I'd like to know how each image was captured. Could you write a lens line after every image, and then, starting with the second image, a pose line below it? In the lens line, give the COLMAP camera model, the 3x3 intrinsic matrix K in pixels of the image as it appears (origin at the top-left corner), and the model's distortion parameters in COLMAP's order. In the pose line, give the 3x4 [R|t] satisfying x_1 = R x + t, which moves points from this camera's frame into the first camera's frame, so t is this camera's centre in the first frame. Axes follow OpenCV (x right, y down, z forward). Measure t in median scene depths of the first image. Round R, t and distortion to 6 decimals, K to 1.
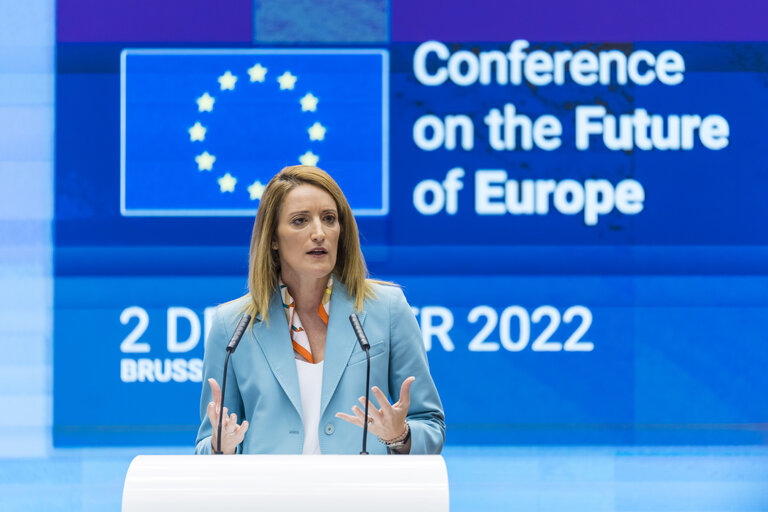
lens RADIAL K [[4850.6, 0, 384.0], [0, 4850.6, 256.0], [0, 0, 1]] dist [0.544760, 8.777471]
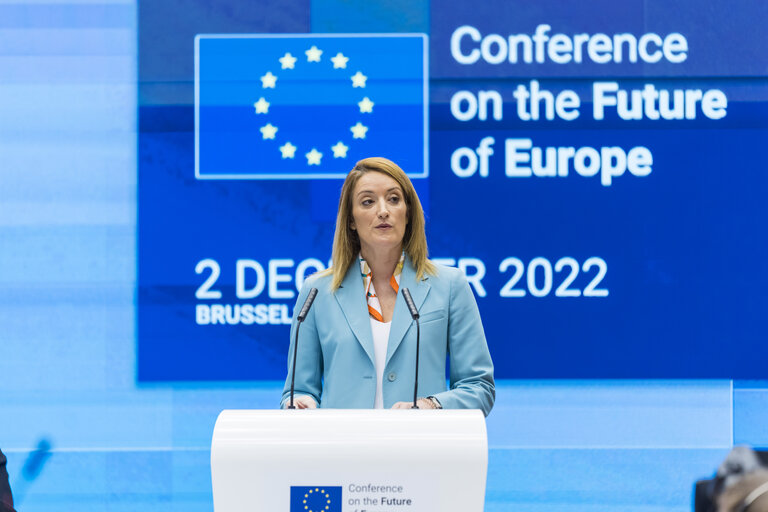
lens RADIAL K [[4850.6, 0, 384.0], [0, 4850.6, 256.0], [0, 0, 1]] dist [0.544760, 8.777471]
pose [[0.999990, -0.003860, -0.002048, -0.007421], [0.003895, 0.999845, 0.017184, -0.009775], [0.001981, -0.017192, 0.999850, -0.143853]]
